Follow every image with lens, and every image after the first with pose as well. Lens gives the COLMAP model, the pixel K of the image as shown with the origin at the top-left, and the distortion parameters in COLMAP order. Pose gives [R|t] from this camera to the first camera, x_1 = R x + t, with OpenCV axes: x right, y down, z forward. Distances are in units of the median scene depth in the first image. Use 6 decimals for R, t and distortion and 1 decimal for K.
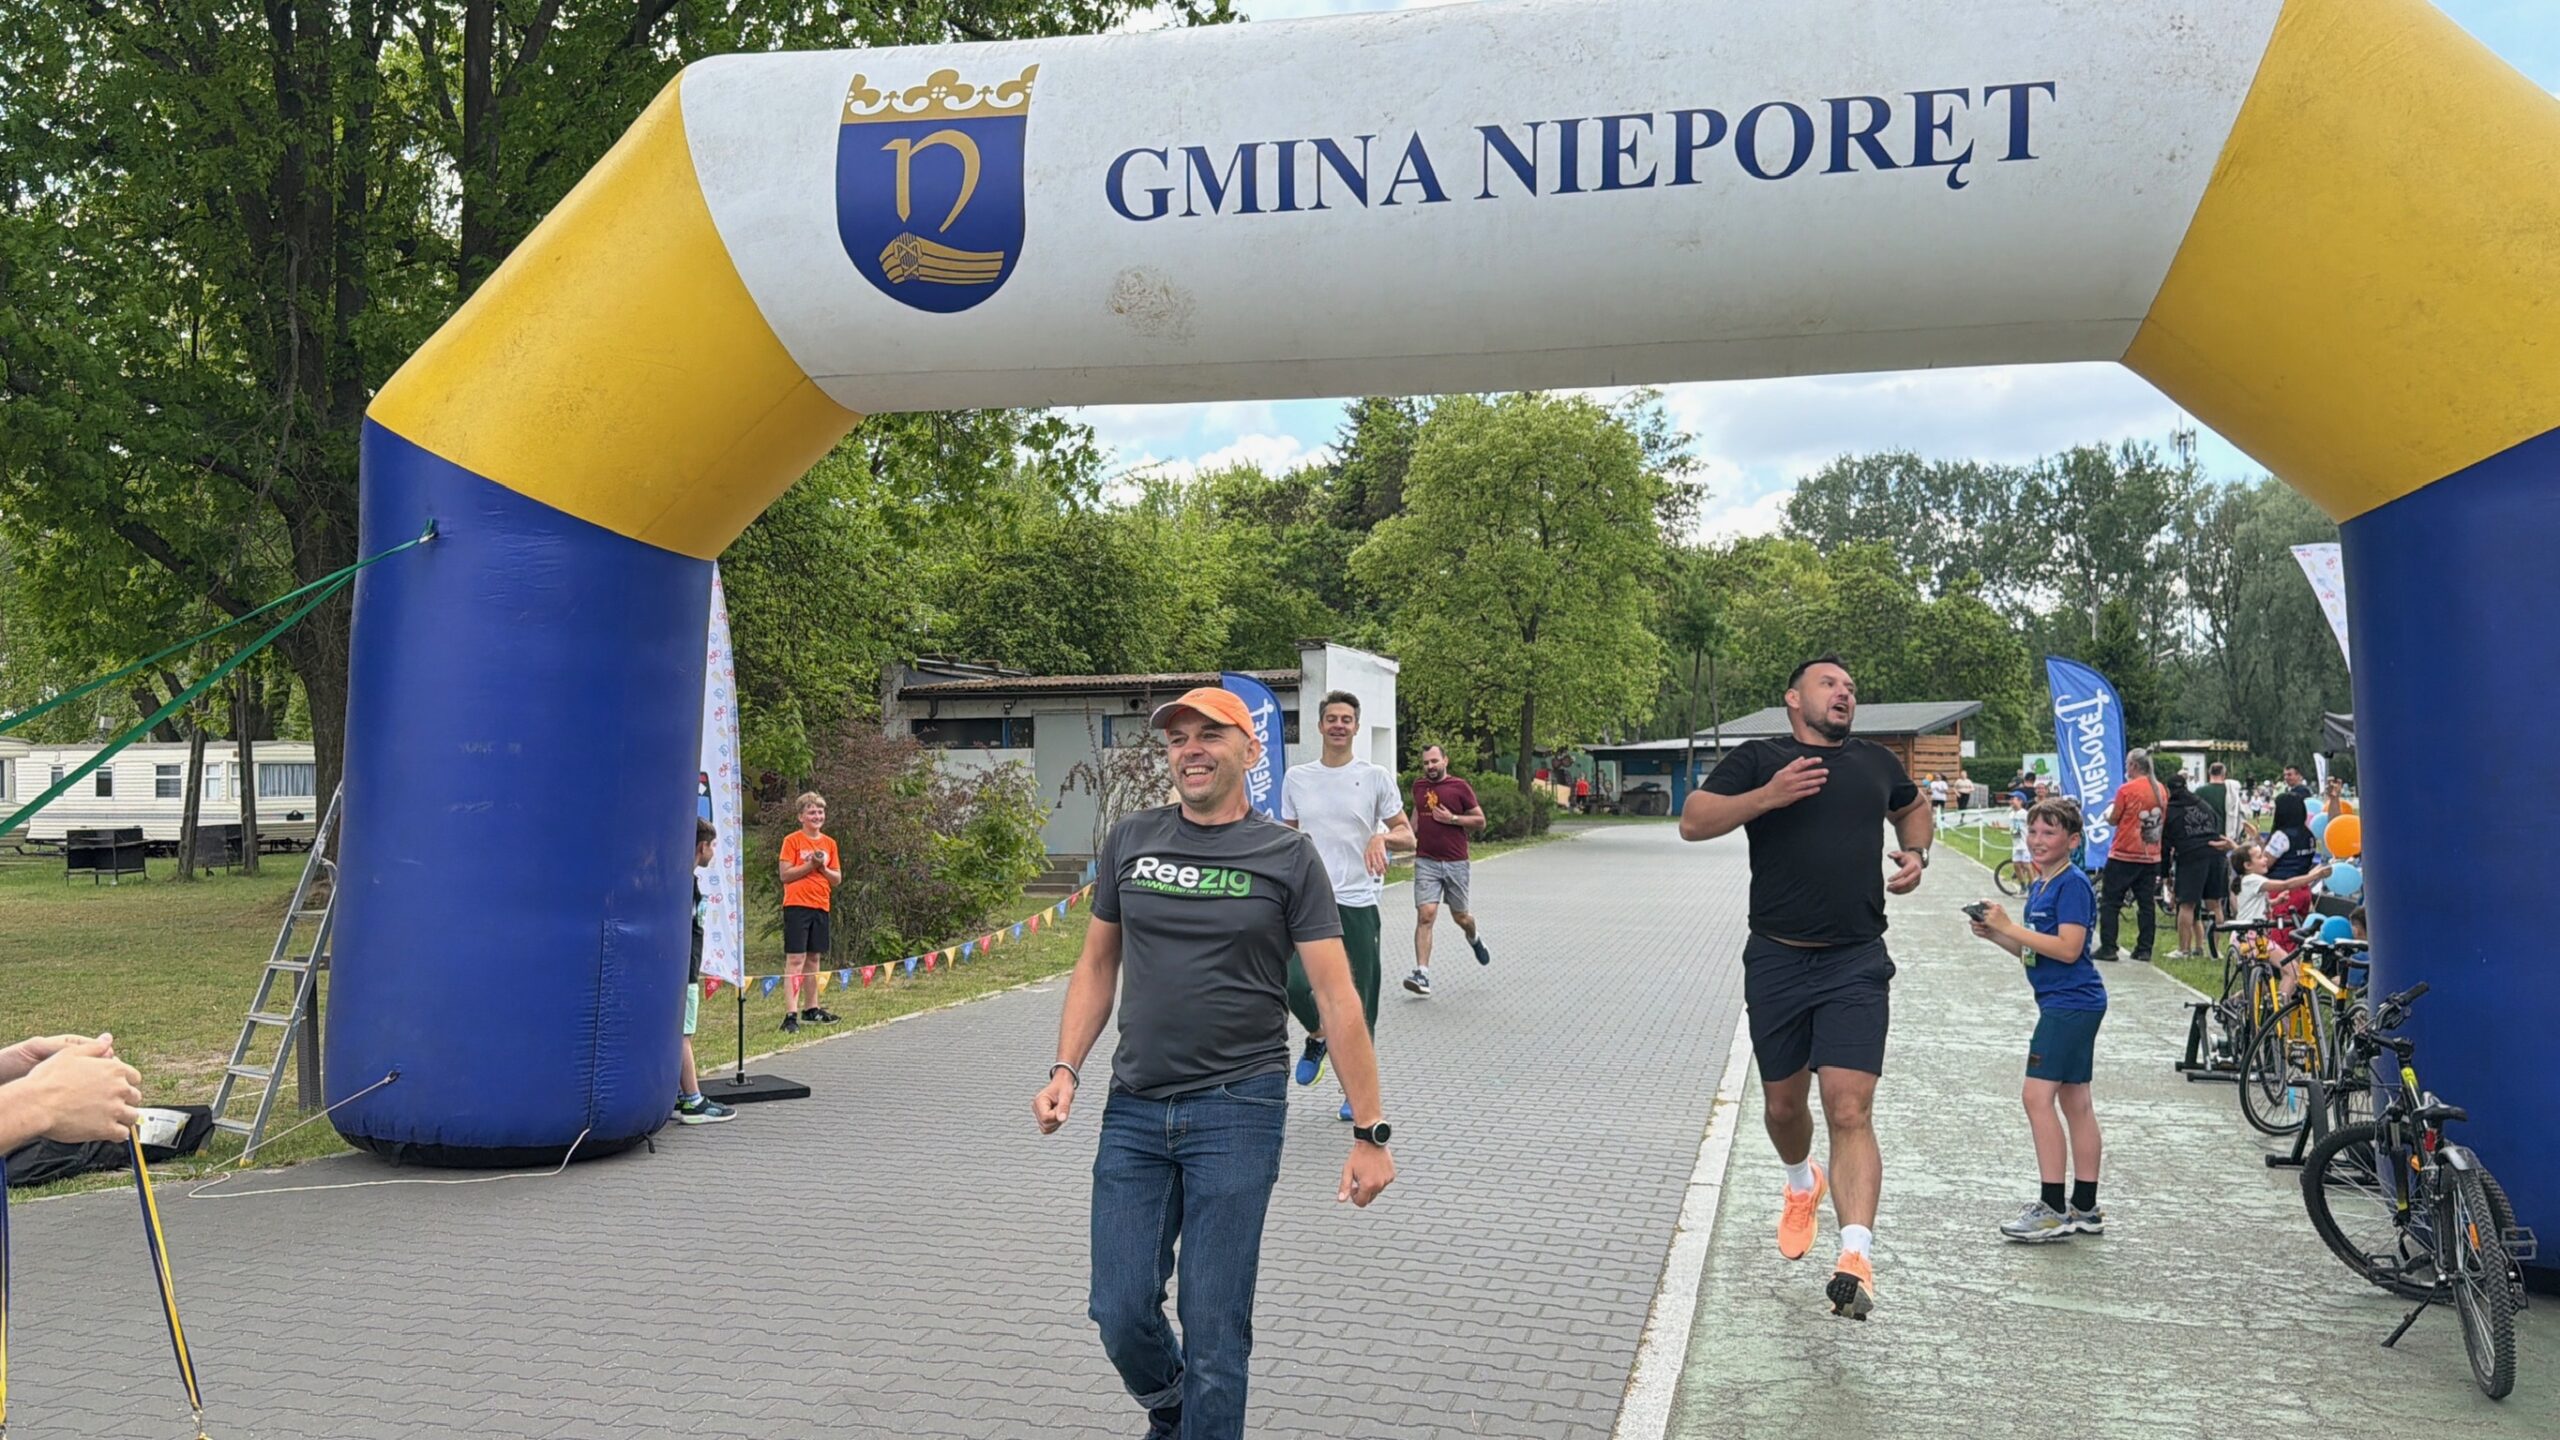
lens RADIAL K [[2141.6, 0, 1235.4], [0, 2141.6, 762.4], [0, 0, 1]] dist [0.190826, -0.404220]
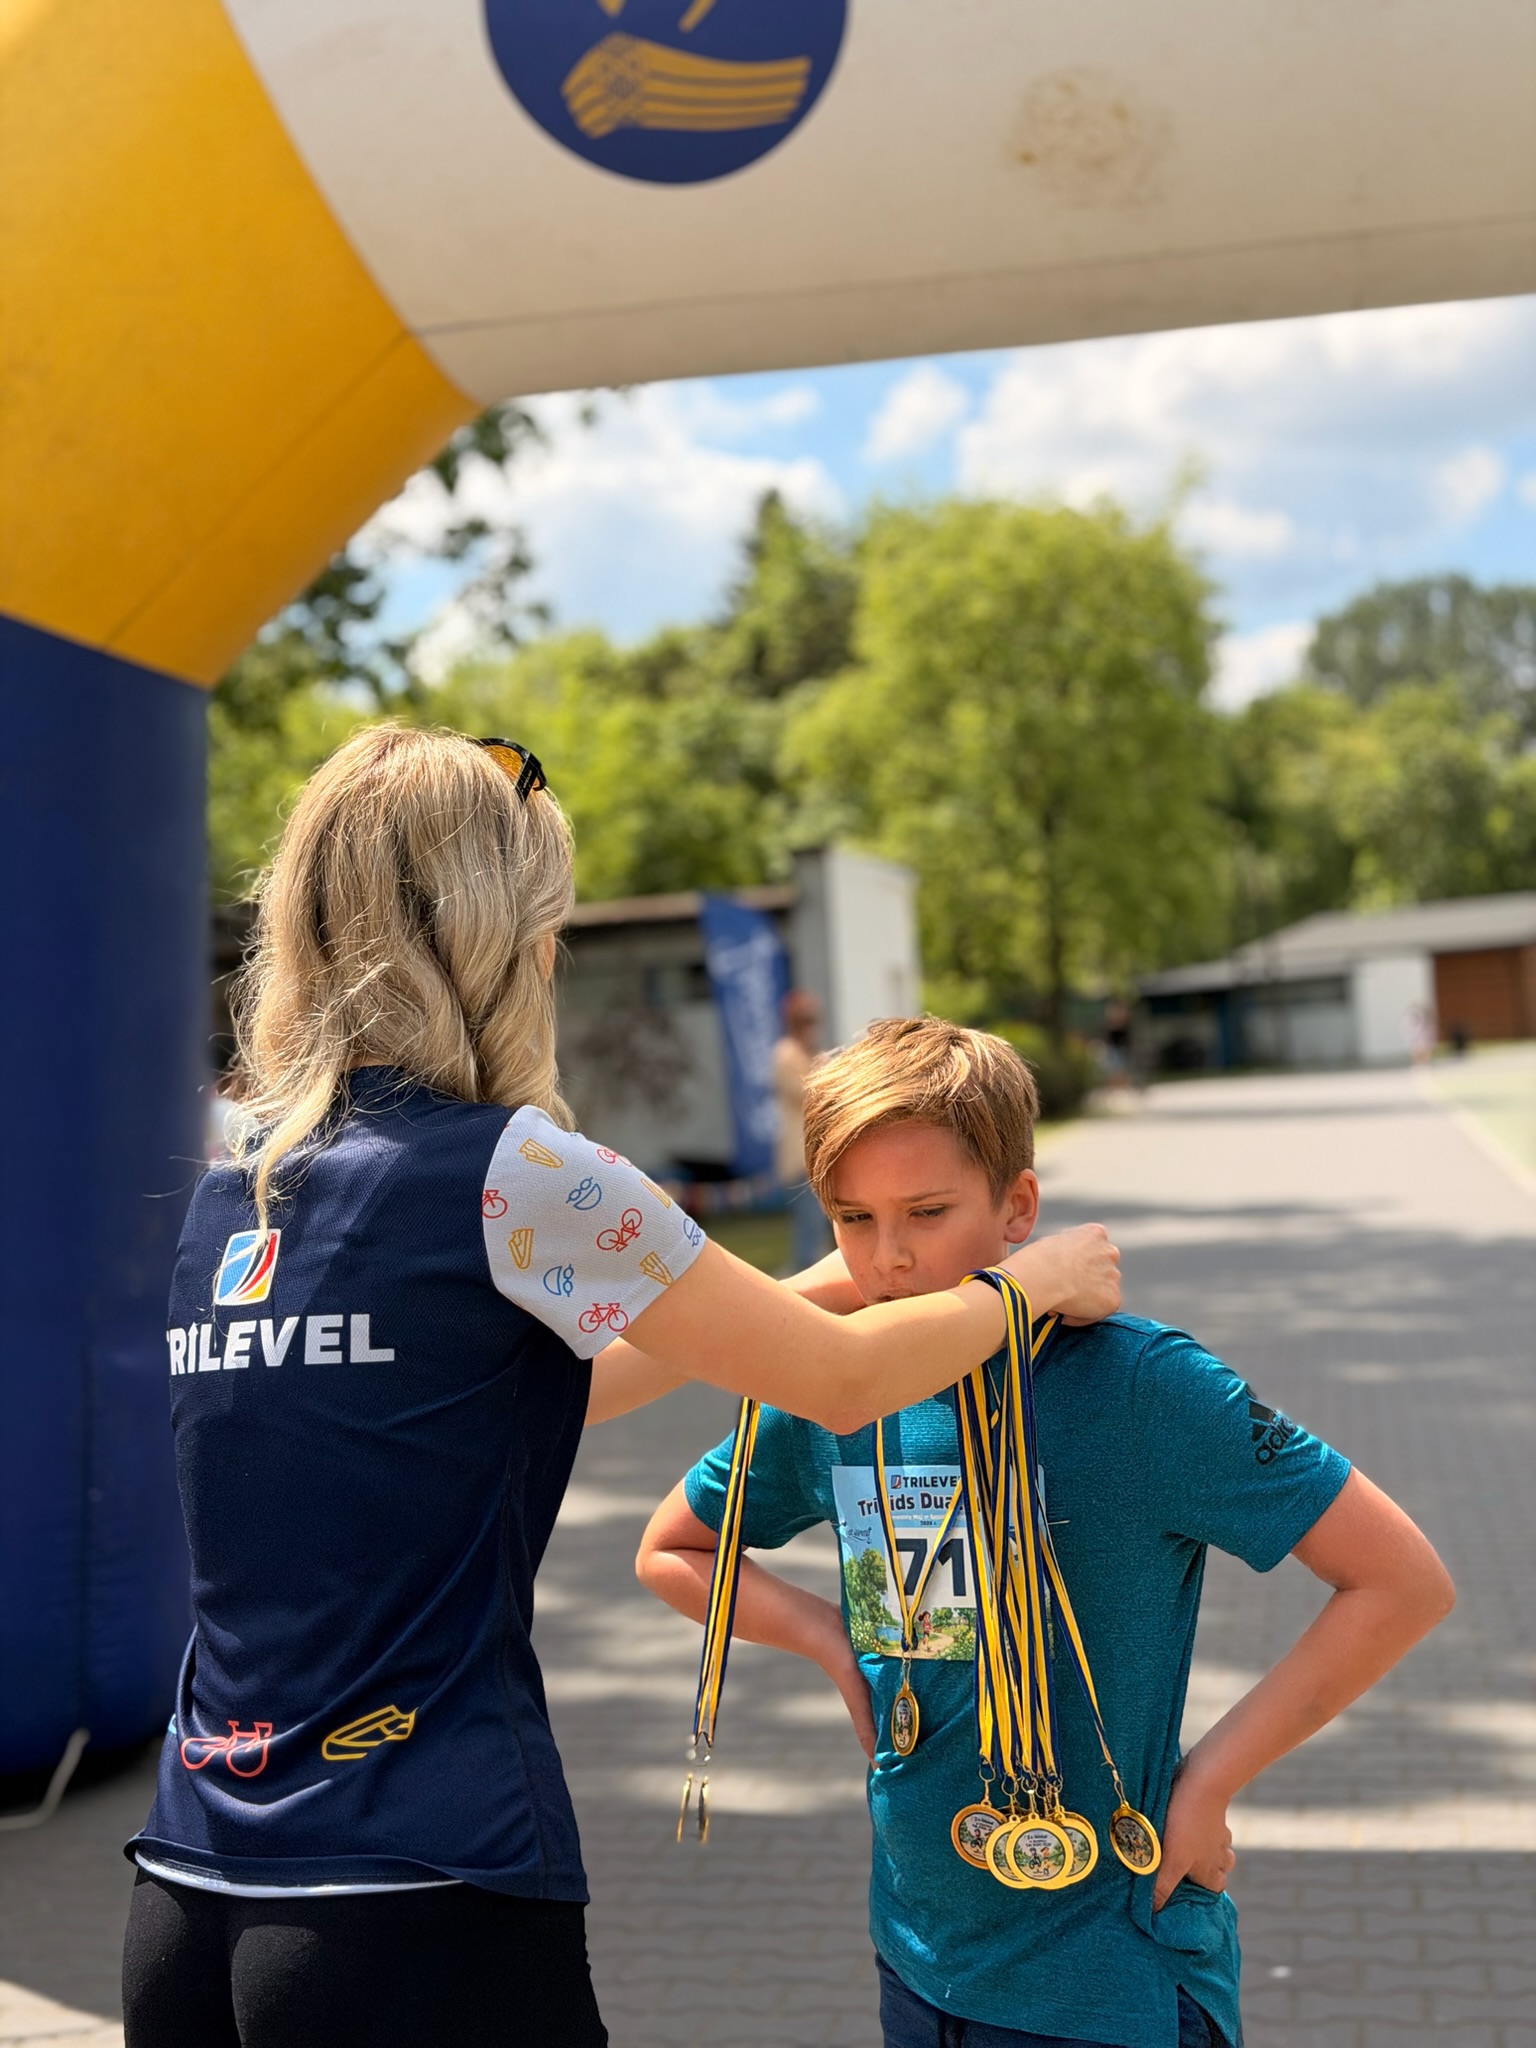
lens RADIAL K [[2878.7, 0, 712.7], [0, 2878.7, 1020.6], [0, 0, 1]] dist [0.095933, -0.022554]
pose [[0.995848, -0.064753, 0.063979, -0.055300], [0.065243, 0.997854, -0.005601, 0.001780], [-0.063479, 0.009751, 0.997936, 0.080685]]
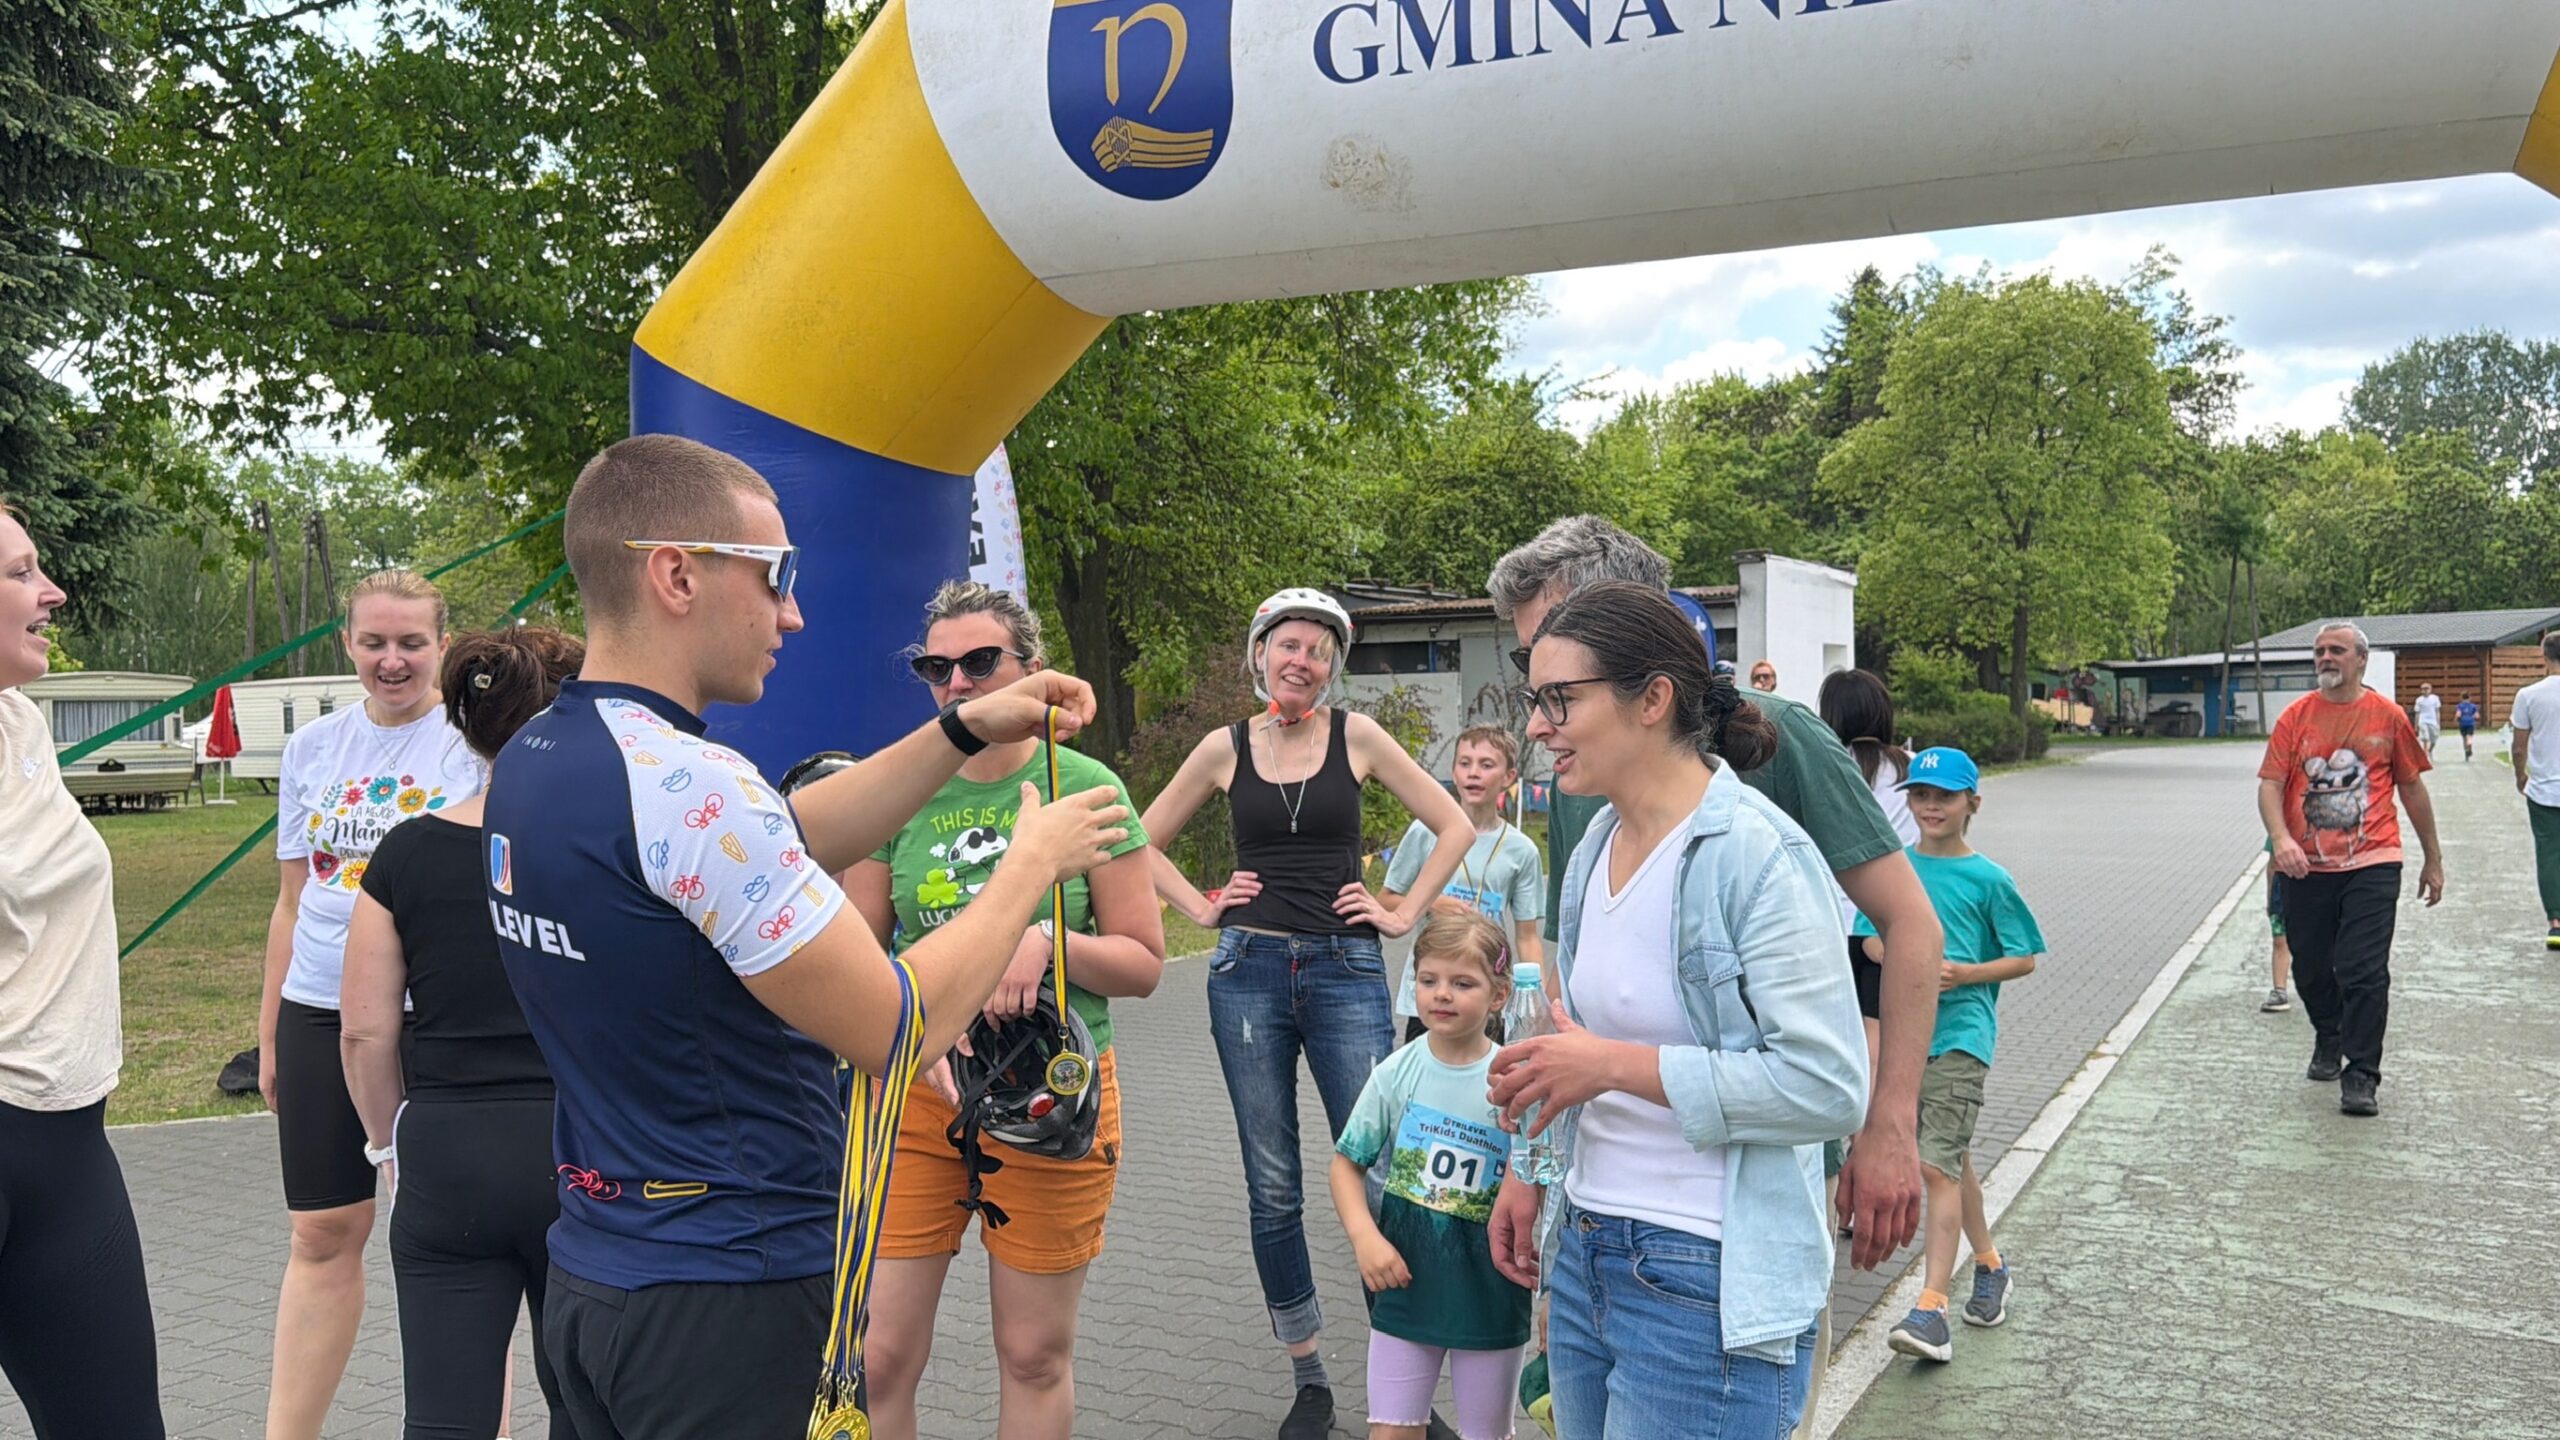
lens RADIAL K [[2140.3, 0, 1276.8], [0, 2140.3, 741.5], [0, 0, 1]] dist [0.147127, -0.286774]
pose [[0.976387, -0.005870, -0.215948, 0.034882], [0.011026, 0.999682, 0.022680, 0.002125], [0.215747, -0.024525, 0.976141, 0.025800]]
